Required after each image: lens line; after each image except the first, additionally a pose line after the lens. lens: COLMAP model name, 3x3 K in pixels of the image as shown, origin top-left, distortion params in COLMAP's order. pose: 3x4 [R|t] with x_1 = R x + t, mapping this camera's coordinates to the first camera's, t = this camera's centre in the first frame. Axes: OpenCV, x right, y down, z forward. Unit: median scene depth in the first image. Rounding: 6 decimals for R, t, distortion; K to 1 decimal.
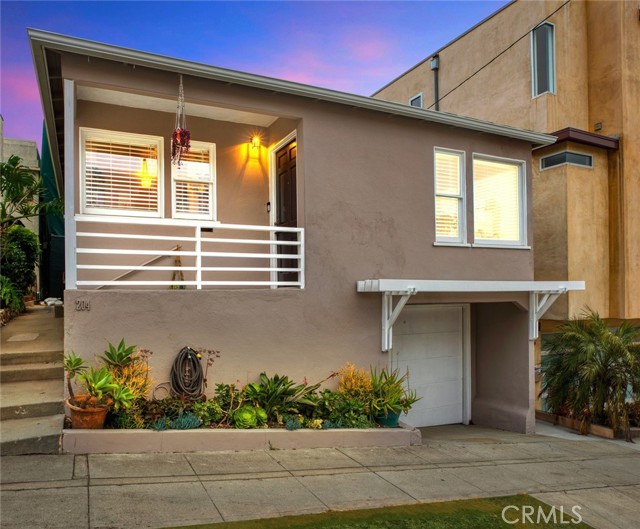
lens RADIAL K [[469.9, 0, 301.9], [0, 469.9, 296.8], [0, 0, 1]] dist [-0.051684, 0.030757]
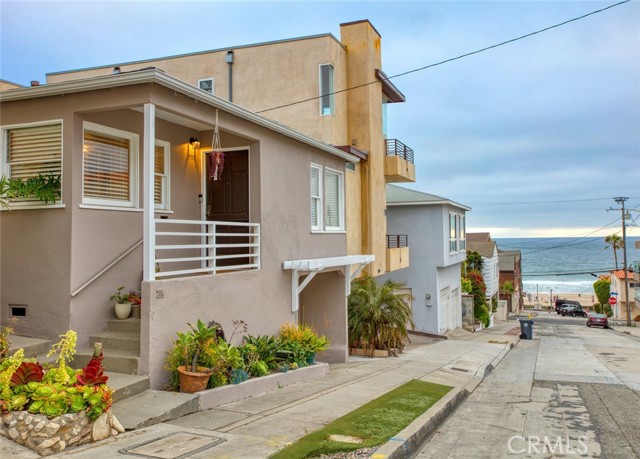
lens RADIAL K [[552.4, 0, 330.8], [0, 552.4, 216.0], [0, 0, 1]] dist [-0.005822, 0.084332]
pose [[0.721160, 0.029097, 0.692158, -0.780348], [0.010018, 0.998575, -0.052416, -0.069258], [-0.692697, 0.044735, 0.719841, -0.225745]]
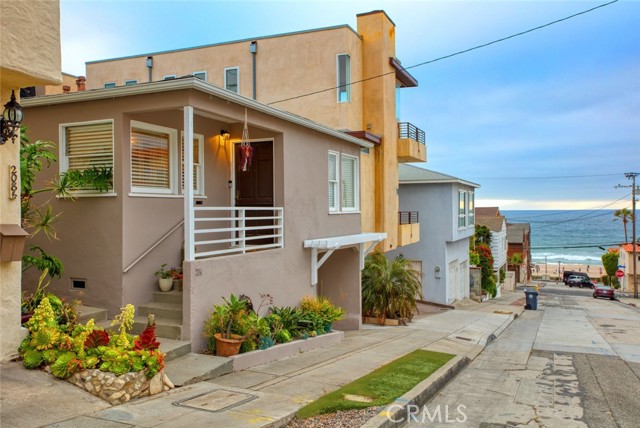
lens RADIAL K [[528.1, 0, 320.0], [0, 528.1, 214.0], [0, 0, 1]] dist [-0.001477, 0.109849]
pose [[0.754765, -0.000797, 0.655994, -0.839698], [0.003611, 0.999989, -0.002939, -0.099787], [-0.655985, 0.004587, 0.754760, -0.286653]]
